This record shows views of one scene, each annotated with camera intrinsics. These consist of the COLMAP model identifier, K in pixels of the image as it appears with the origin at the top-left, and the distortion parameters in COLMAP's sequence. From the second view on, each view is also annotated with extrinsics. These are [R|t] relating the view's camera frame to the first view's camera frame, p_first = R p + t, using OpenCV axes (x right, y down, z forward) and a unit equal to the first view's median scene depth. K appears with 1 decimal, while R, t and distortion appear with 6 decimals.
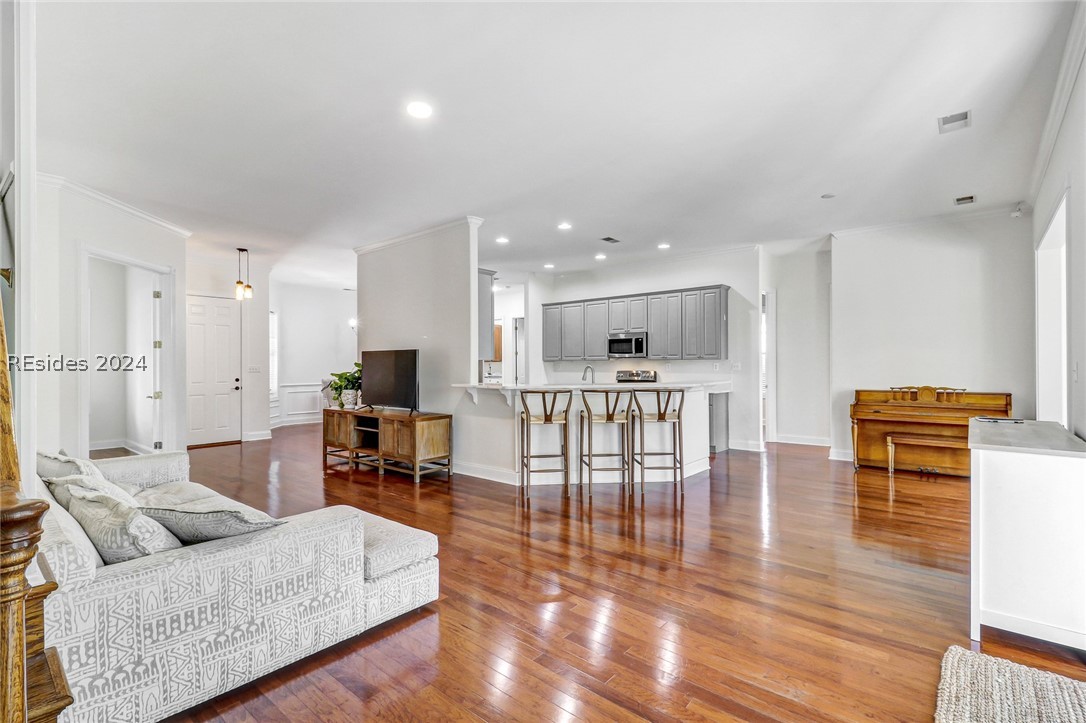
lens RADIAL K [[509.2, 0, 544.0], [0, 509.2, 356.8], [0, 0, 1]] dist [-0.000736, -0.000347]
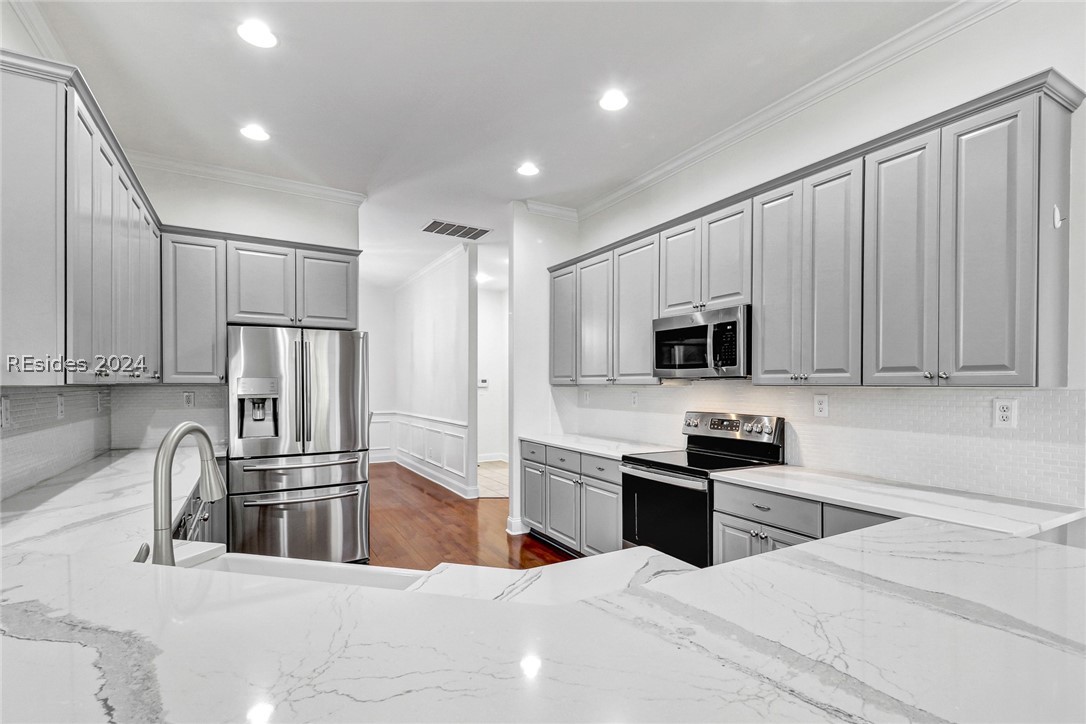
lens RADIAL K [[521.0, 0, 549.0], [0, 521.0, 385.9], [0, 0, 1]] dist [0.003302, 0.000482]
pose [[0.947165, 0.007811, -0.320650, 0.186859], [-0.002785, 0.999866, 0.016130, 0.001091], [0.320733, -0.014385, 0.947060, 0.624803]]
